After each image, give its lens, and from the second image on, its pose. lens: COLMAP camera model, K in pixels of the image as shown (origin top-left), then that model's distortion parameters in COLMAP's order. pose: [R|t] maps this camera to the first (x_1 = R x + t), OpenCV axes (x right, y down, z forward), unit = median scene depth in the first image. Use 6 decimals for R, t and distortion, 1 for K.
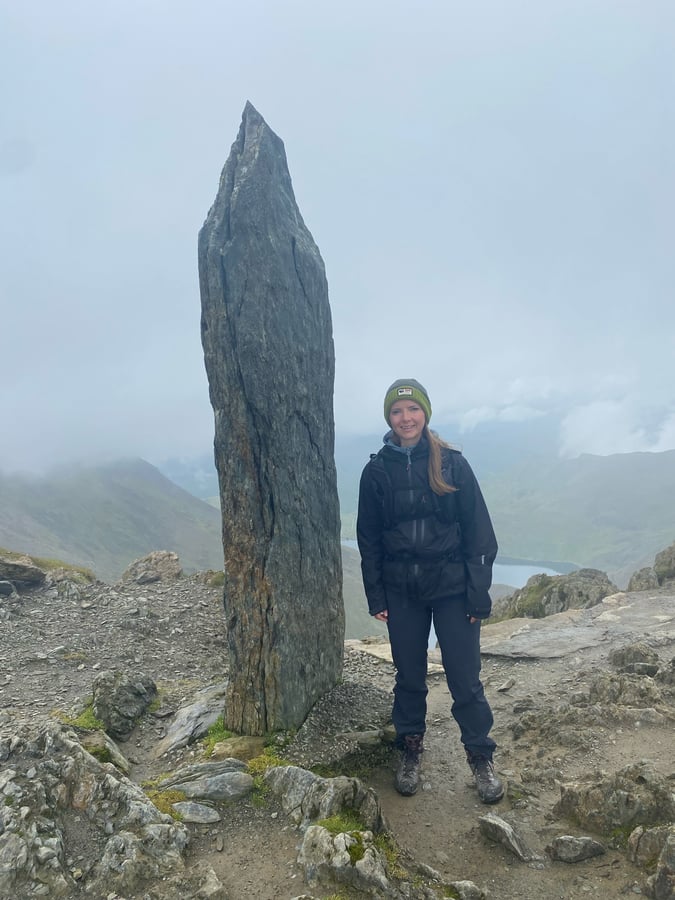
lens RADIAL K [[671.2, 0, 337.5], [0, 671.2, 450.0], [0, 0, 1]] dist [0.144029, -0.228739]
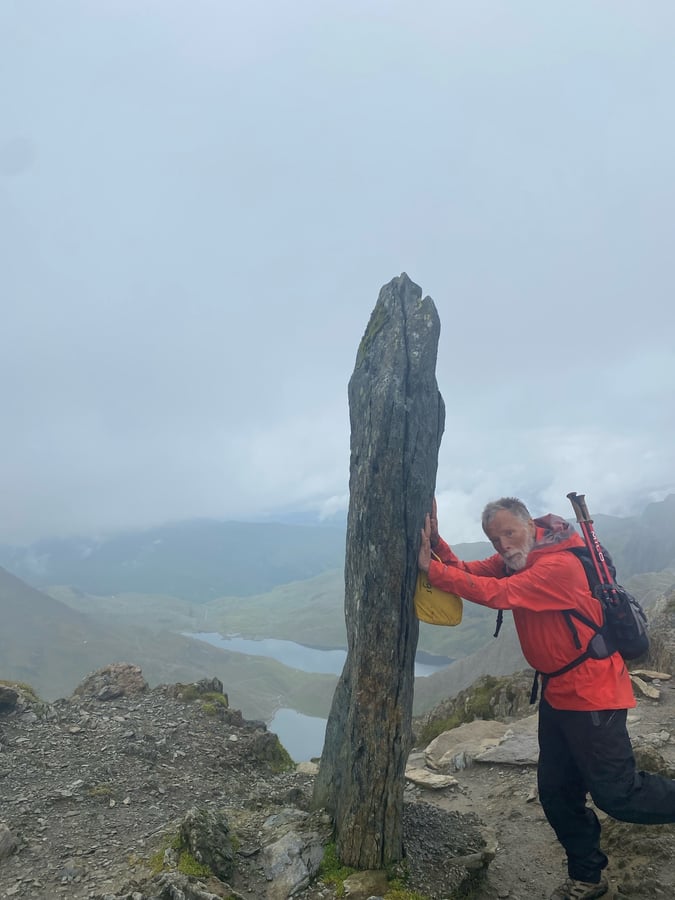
lens RADIAL K [[677.0, 0, 337.5], [0, 677.0, 450.0], [0, 0, 1]] dist [0.029470, -0.005702]
pose [[0.974032, 0.045487, 0.221793, -0.420553], [-0.017383, 0.991744, -0.127052, -0.063514], [-0.225741, 0.119897, 0.966781, -0.031923]]
